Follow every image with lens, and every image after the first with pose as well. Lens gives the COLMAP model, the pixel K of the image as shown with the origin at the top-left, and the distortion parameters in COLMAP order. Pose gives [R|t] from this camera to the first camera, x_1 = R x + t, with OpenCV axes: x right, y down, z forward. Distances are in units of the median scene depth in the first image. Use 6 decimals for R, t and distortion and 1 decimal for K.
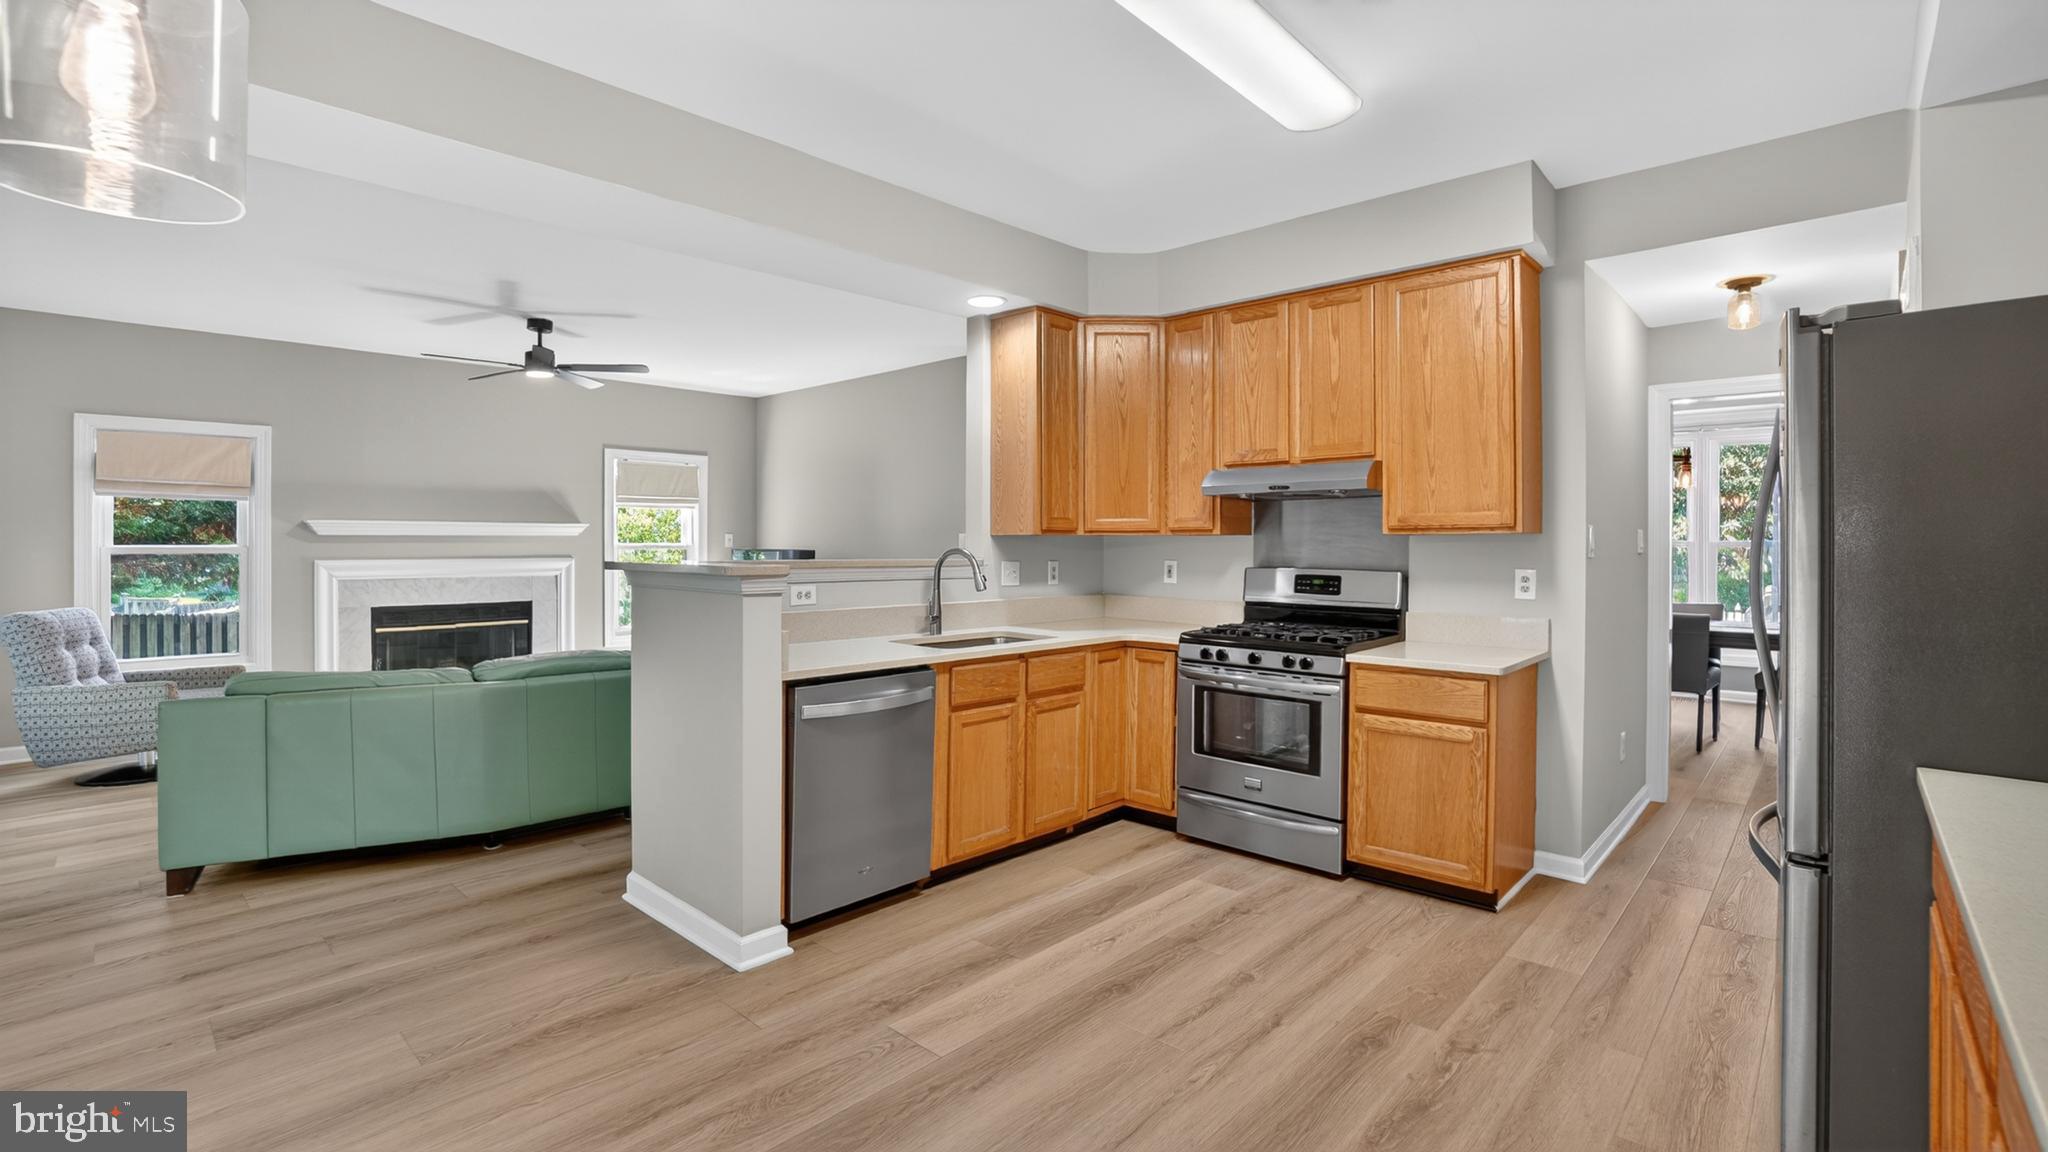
lens RADIAL K [[937.0, 0, 968.9], [0, 937.0, 554.7], [0, 0, 1]] dist [-0.032654, 0.005488]
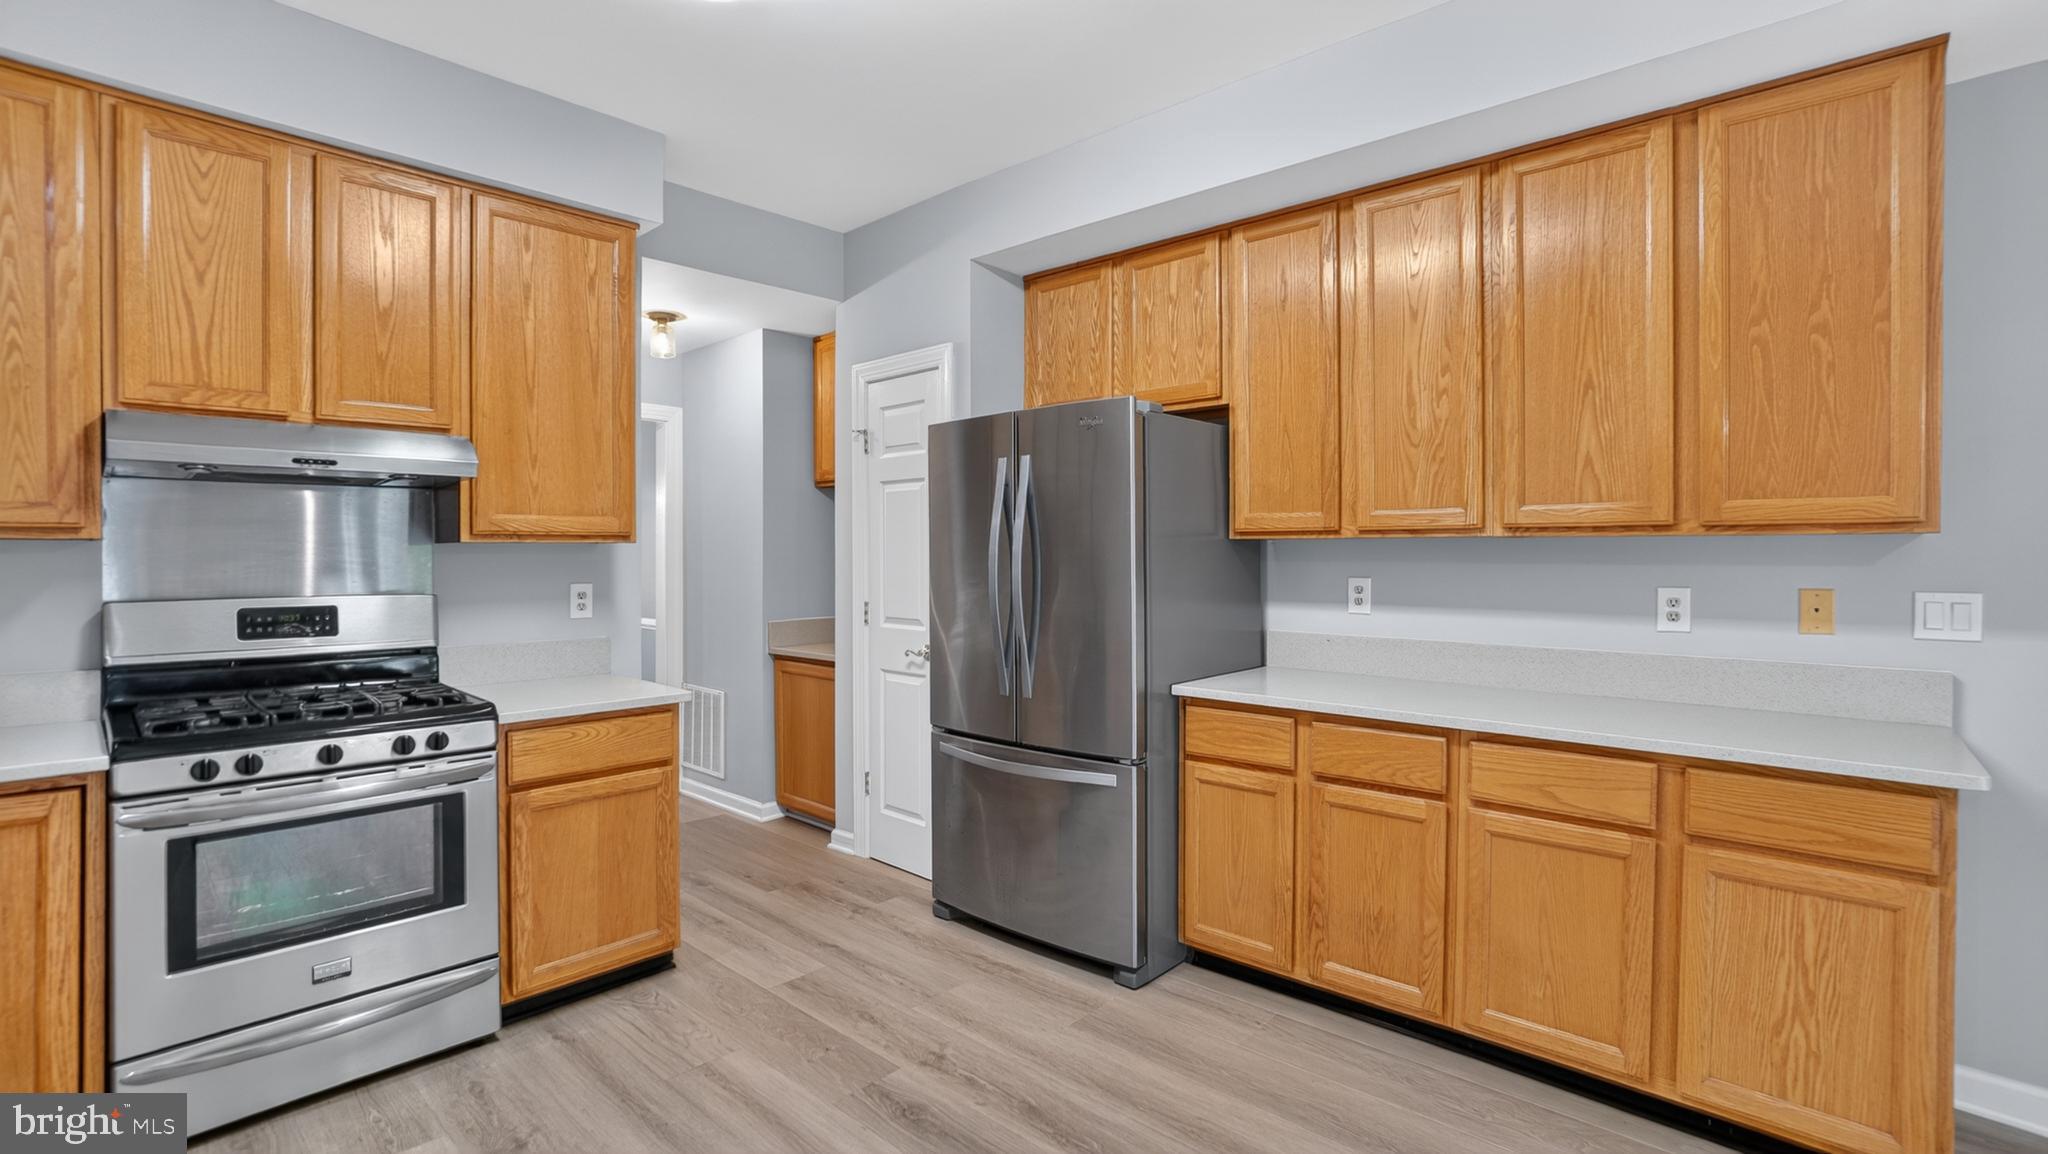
lens RADIAL K [[937.0, 0, 1080.8], [0, 937.0, 563.1], [0, 0, 1]] dist [-0.032654, 0.005488]
pose [[-0.084109, -0.012552, 0.996378, -0.326830], [0.010874, 0.999850, 0.013514, -0.010853], [-0.996397, 0.011971, -0.083960, 0.634274]]
